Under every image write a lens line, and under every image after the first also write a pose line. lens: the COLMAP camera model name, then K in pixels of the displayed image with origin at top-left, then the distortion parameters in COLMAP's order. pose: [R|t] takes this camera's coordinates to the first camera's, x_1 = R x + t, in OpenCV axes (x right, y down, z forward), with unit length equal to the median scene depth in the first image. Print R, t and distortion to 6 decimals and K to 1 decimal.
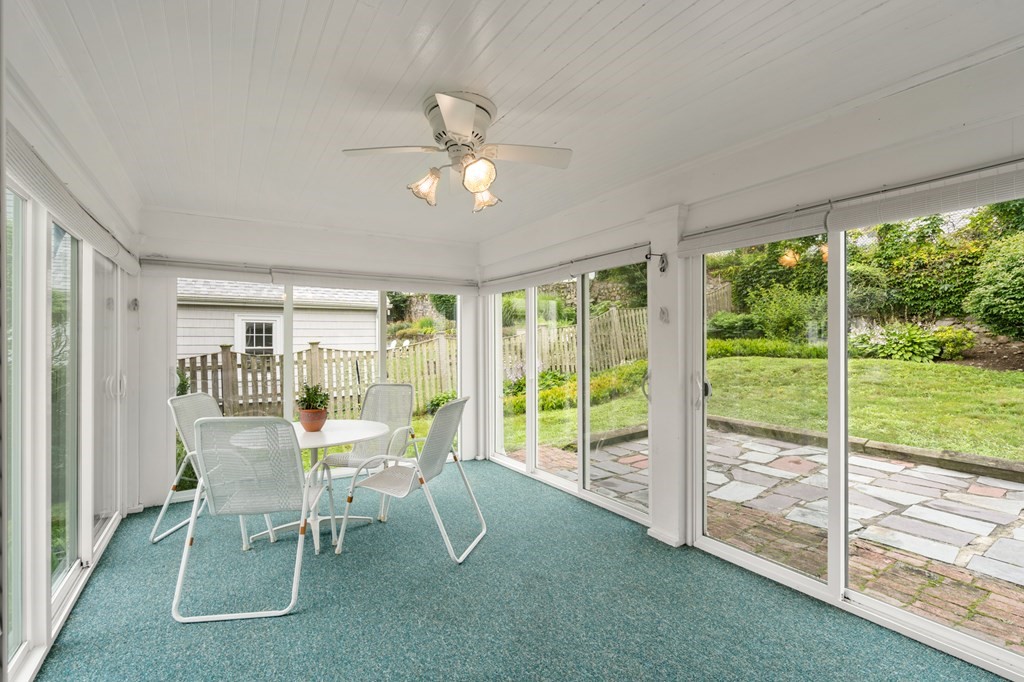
lens RADIAL K [[470.3, 0, 511.8], [0, 470.3, 341.7], [0, 0, 1]] dist [-0.004322, 0.000816]
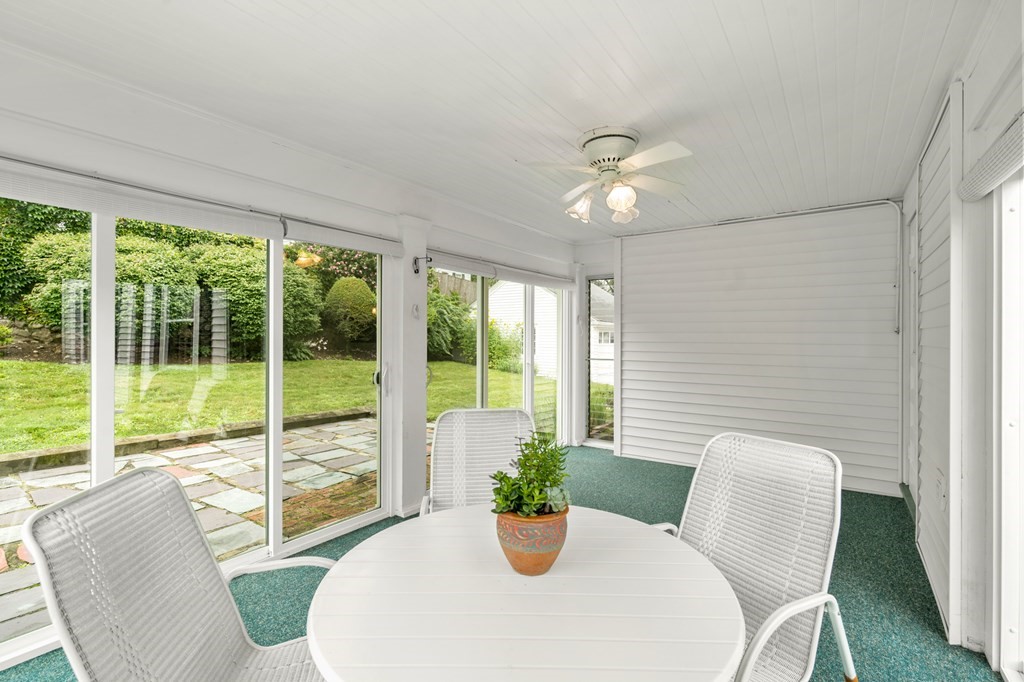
lens RADIAL K [[470.3, 0, 511.3], [0, 470.3, 338.1], [0, 0, 1]] dist [-0.004322, 0.000816]
pose [[-0.380328, -0.002841, 0.924847, -0.655401], [-0.003888, 0.999991, 0.001473, -0.002196], [-0.924844, -0.003036, -0.380336, 0.975851]]
